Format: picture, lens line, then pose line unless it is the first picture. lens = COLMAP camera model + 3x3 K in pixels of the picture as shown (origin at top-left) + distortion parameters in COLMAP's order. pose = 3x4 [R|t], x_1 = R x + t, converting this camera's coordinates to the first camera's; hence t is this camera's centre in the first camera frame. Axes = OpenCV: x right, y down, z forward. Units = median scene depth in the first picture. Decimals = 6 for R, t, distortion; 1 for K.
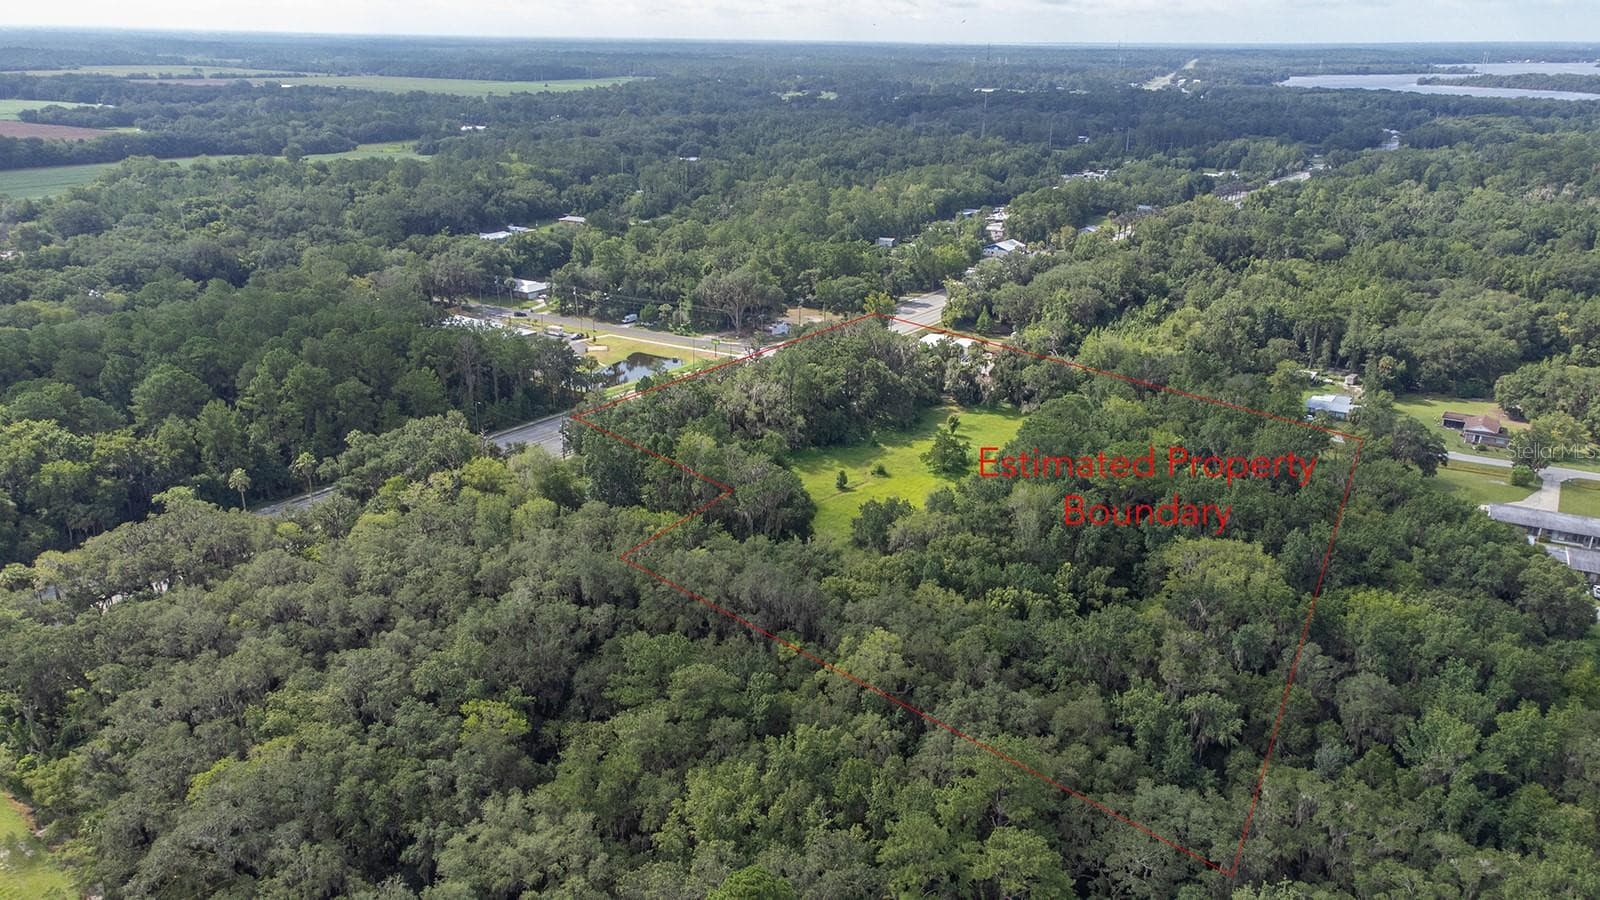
lens RADIAL K [[1202.1, 0, 800.0], [0, 1202.1, 450.0], [0, 0, 1]] dist [0.005100, 0.075087]
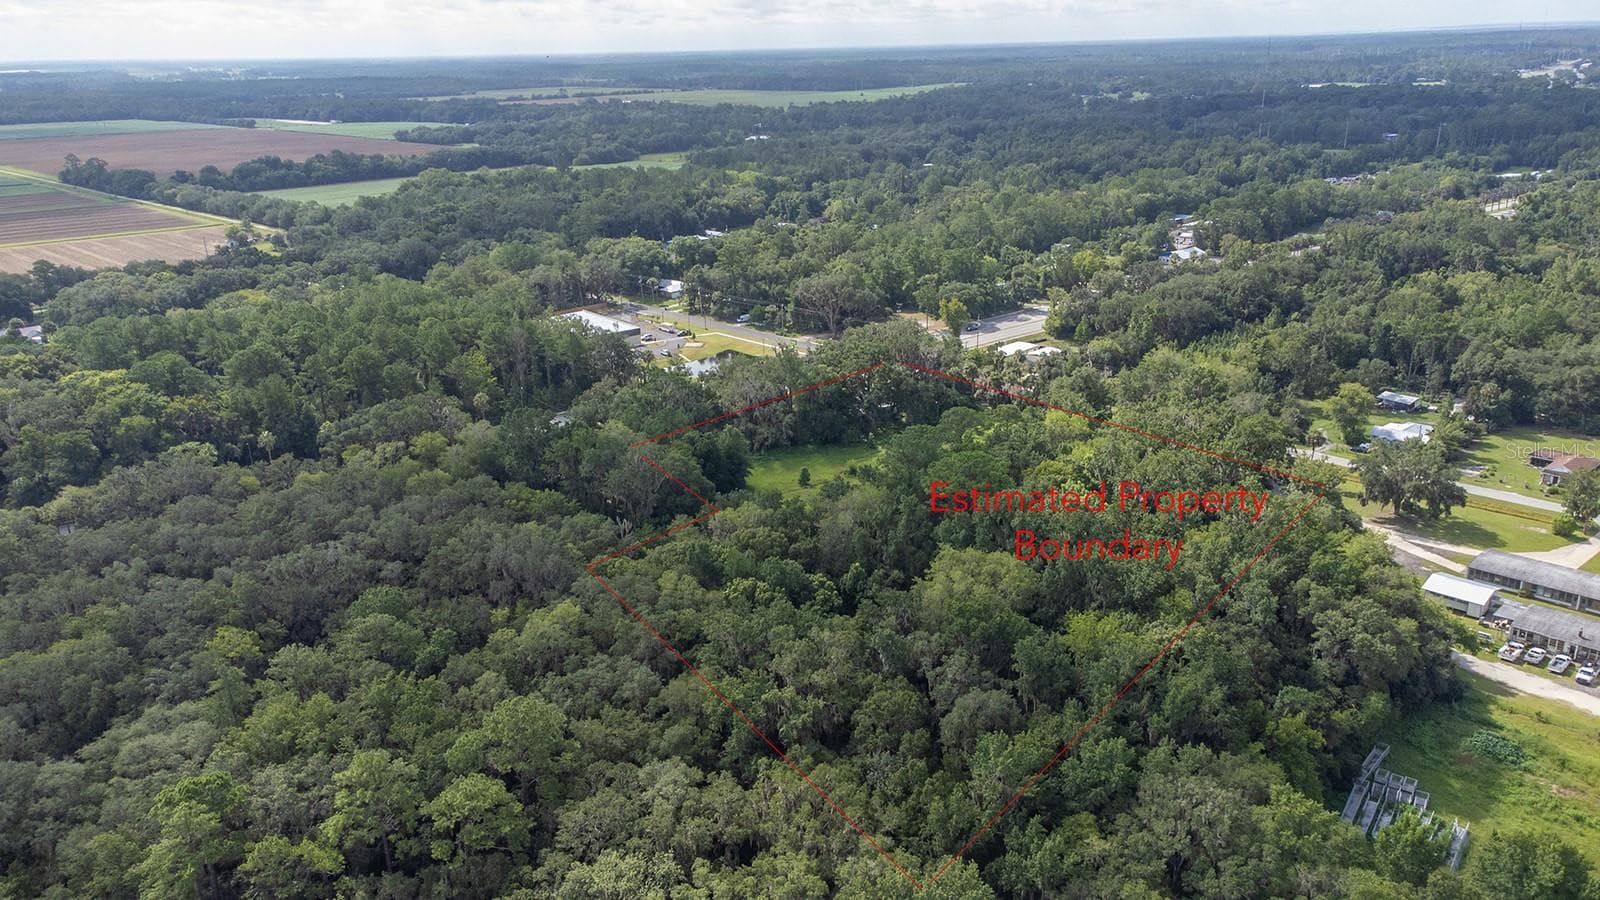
lens RADIAL K [[1202.9, 0, 800.0], [0, 1202.9, 450.0], [0, 0, 1]] dist [0.012769, 0.089847]
pose [[0.957431, 0.059509, -0.282463, 0.149332], [-0.060812, 0.998141, 0.004161, -0.000999], [0.282185, 0.013193, 0.959269, 0.002558]]
